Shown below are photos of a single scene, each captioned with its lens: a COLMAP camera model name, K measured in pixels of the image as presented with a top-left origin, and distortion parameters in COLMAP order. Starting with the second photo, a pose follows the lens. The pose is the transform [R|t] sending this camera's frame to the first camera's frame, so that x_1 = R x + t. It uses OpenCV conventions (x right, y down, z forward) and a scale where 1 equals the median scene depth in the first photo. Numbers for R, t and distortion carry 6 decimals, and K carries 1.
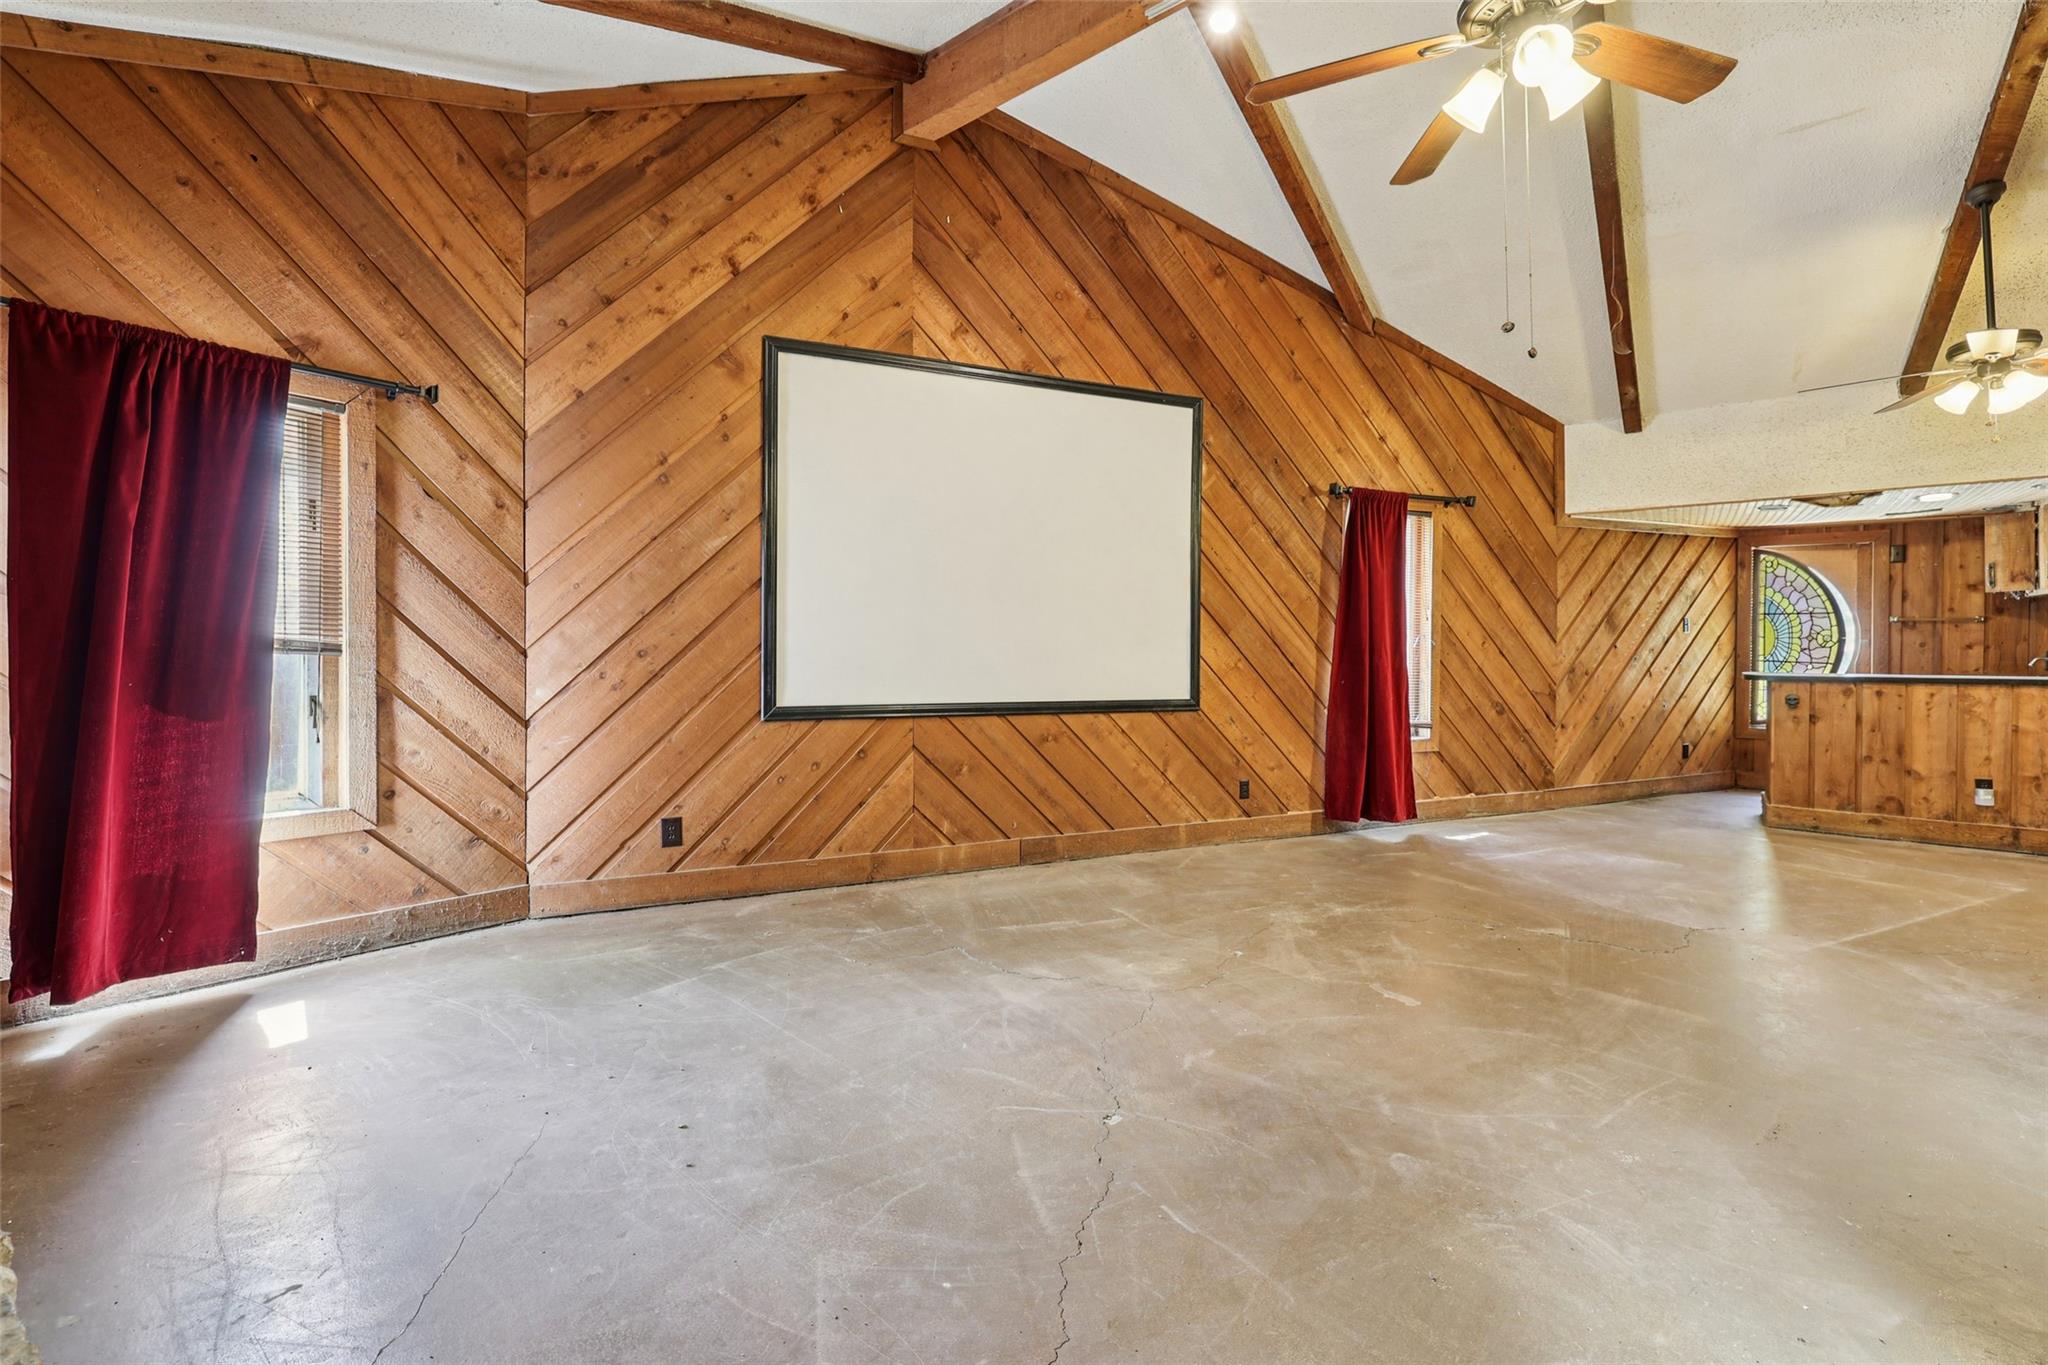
lens RADIAL K [[857.2, 0, 1028.5], [0, 857.2, 655.5], [0, 0, 1]] dist [-0.001847, -0.000209]
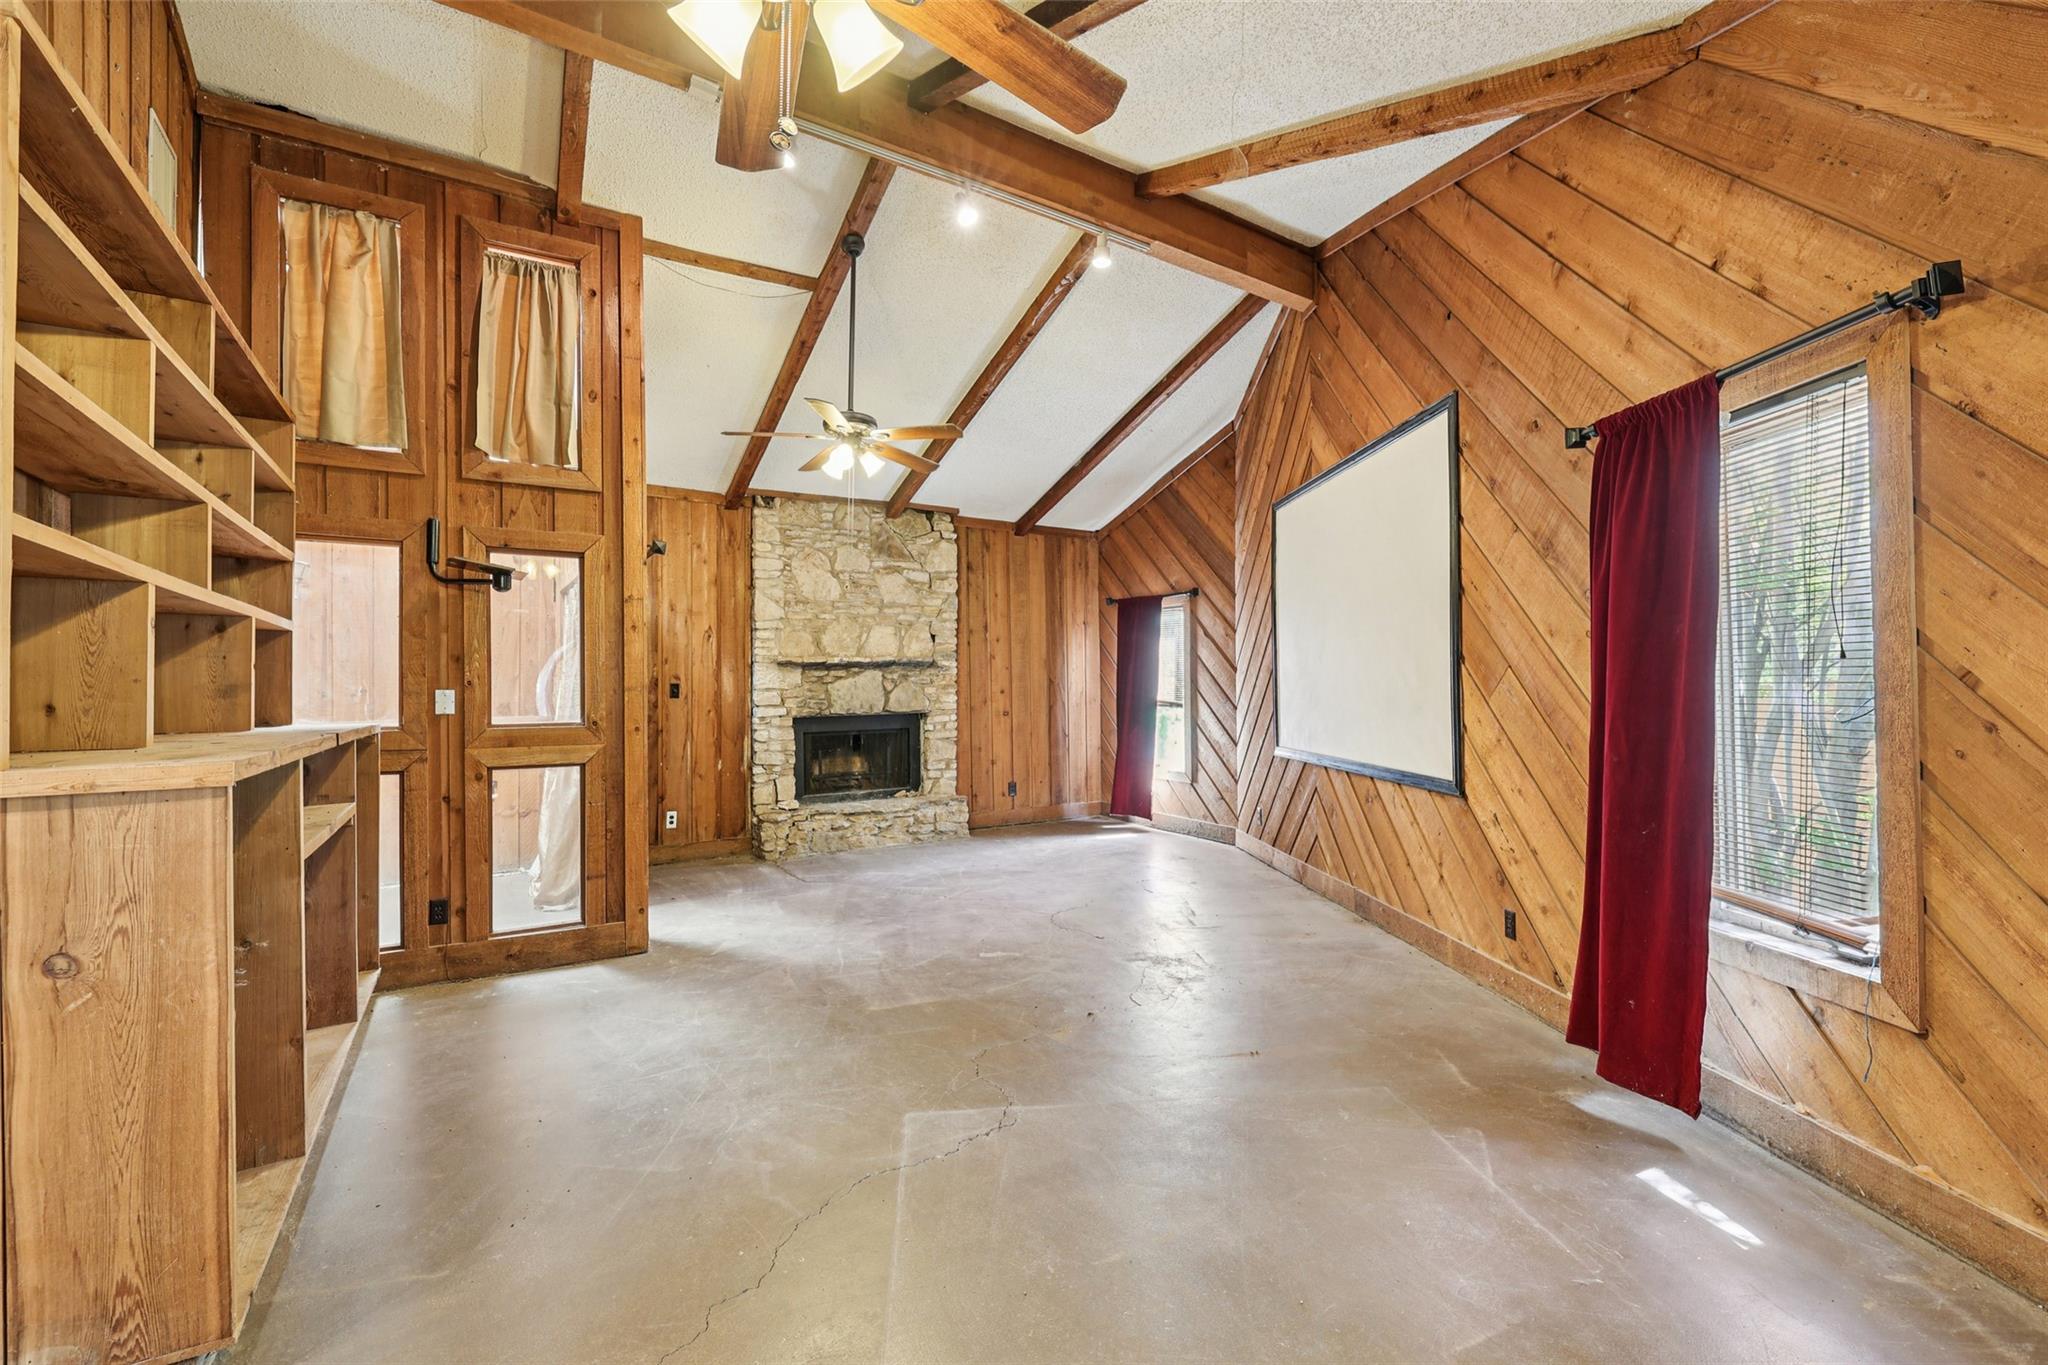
lens RADIAL K [[876.9, 0, 1042.9], [0, 876.9, 685.4], [0, 0, 1]] dist [-0.001242, 0.000253]
pose [[-0.315257, -0.002574, -0.949003, 1.544567], [0.012309, 0.999901, -0.006801, -0.051782], [0.948927, -0.013825, -0.315194, 1.302126]]
